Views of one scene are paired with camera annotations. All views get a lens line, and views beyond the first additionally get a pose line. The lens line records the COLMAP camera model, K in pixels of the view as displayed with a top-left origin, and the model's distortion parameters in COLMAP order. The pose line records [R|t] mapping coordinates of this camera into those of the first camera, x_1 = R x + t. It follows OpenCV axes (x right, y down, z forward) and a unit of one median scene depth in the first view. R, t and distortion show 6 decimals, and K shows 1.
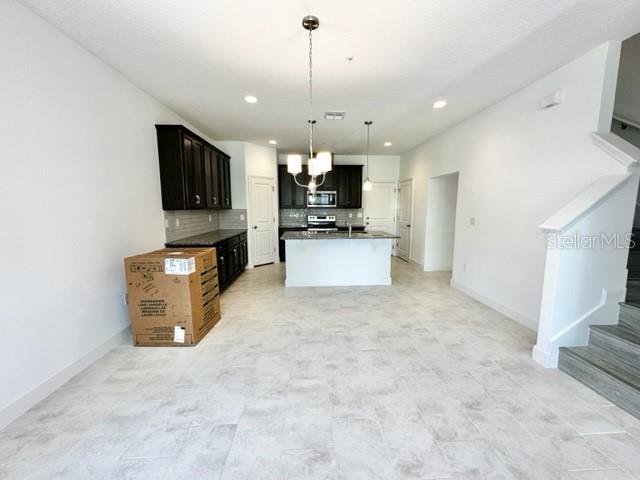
lens RADIAL K [[257.5, 0, 321.0], [0, 257.5, 240.5], [0, 0, 1]] dist [0.003093, 0.000570]
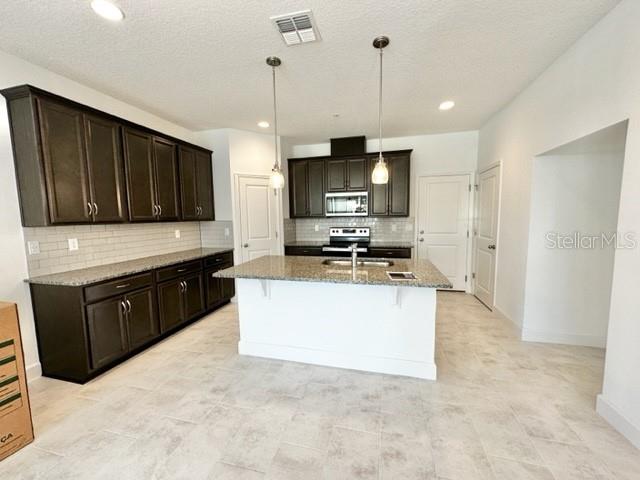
lens RADIAL K [[257.5, 0, 319.4], [0, 257.5, 238.8], [0, 0, 1]] dist [0.003093, 0.000570]
pose [[0.952137, 0.011435, -0.305459, 0.154707], [-0.023673, 0.999057, -0.036391, -0.045816], [0.304755, 0.041881, 0.951510, 0.353232]]
